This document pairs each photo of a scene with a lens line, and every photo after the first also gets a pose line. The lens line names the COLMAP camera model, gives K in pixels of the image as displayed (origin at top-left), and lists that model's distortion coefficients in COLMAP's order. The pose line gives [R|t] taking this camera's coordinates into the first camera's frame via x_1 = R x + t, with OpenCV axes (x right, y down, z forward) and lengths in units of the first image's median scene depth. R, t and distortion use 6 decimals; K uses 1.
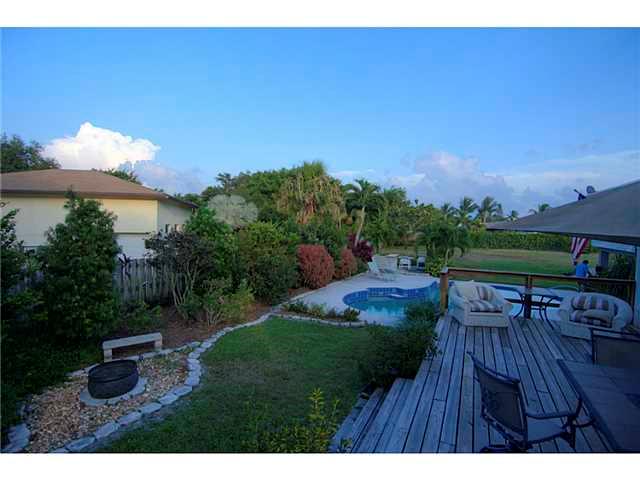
lens RADIAL K [[333.9, 0, 319.5], [0, 333.9, 239.4], [0, 0, 1]] dist [-0.008775, -0.000630]
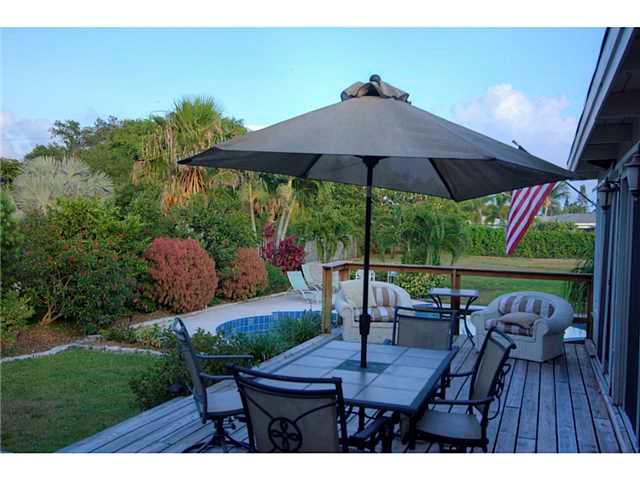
lens RADIAL K [[613.0, 0, 321.4], [0, 613.0, 240.8], [0, 0, 1]] dist [-0.005453, 0.000000]
pose [[0.995736, 0.000575, 0.092246, 0.108352], [0.000540, 0.999927, -0.012063, 0.027560], [-0.092246, 0.012061, 0.995663, -0.078096]]
